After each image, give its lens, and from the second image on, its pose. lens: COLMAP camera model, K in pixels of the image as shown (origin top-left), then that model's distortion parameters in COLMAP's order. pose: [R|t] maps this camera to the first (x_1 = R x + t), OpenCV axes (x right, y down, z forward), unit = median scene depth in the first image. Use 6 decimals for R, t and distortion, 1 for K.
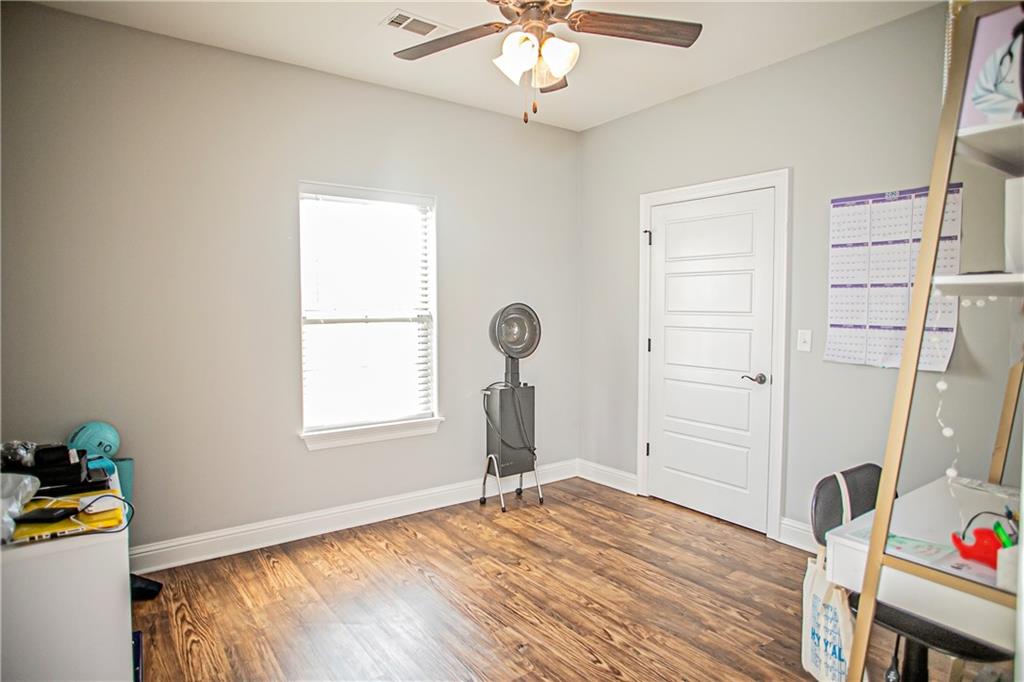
lens RADIAL K [[588.1, 0, 512.7], [0, 588.1, 338.6], [0, 0, 1]] dist [-0.052188, 0.036626]
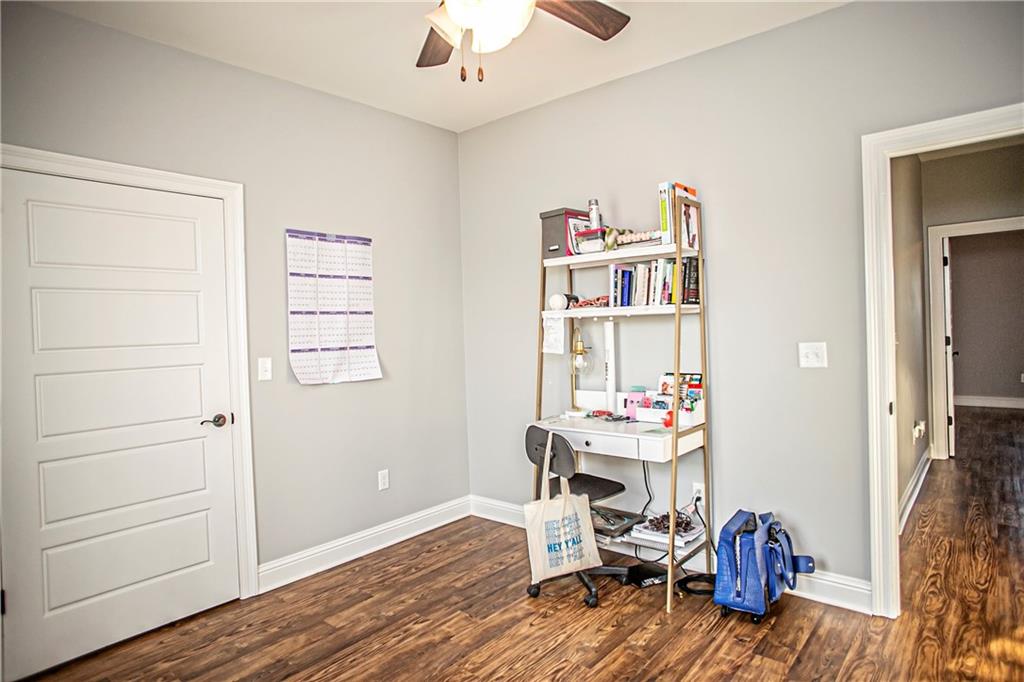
lens RADIAL K [[588.1, 0, 513.4], [0, 588.1, 338.5], [0, 0, 1]] dist [-0.052188, 0.036626]
pose [[-0.230289, -0.011687, 0.973052, -0.569127], [0.090041, 0.995382, 0.033265, -0.045372], [-0.968948, 0.095275, -0.228173, 0.888509]]
